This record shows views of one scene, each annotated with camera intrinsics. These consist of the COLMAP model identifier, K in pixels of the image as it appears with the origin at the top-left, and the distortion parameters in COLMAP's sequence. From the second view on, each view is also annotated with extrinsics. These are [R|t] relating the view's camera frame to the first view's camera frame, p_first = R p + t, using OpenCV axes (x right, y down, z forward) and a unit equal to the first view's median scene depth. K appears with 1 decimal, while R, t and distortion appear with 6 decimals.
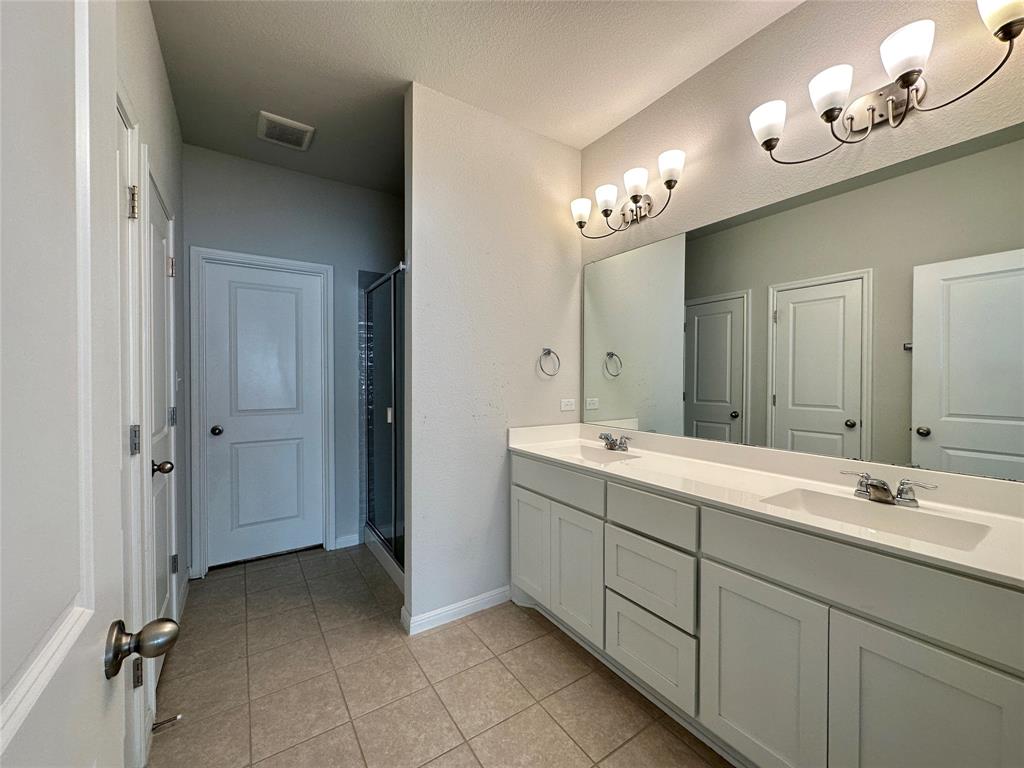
lens RADIAL K [[408.9, 0, 509.3], [0, 408.9, 382.8], [0, 0, 1]] dist [-0.001149, -0.000105]
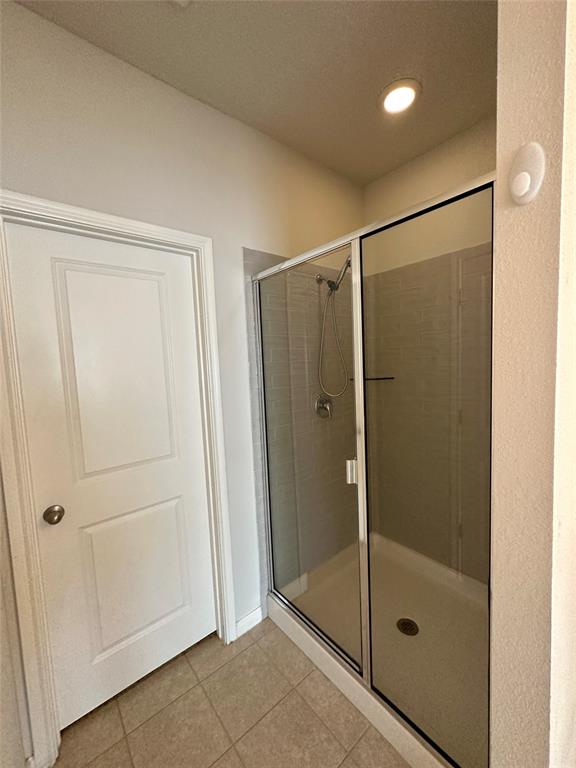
lens RADIAL K [[306.7, 0, 290.2], [0, 306.7, 387.8], [0, 0, 1]] dist [-0.001149, -0.000105]
pose [[0.994053, -0.052338, 0.095493, -0.358154], [0.046405, 0.996914, 0.063323, -0.069455], [-0.098512, -0.058515, 0.993414, 0.470567]]
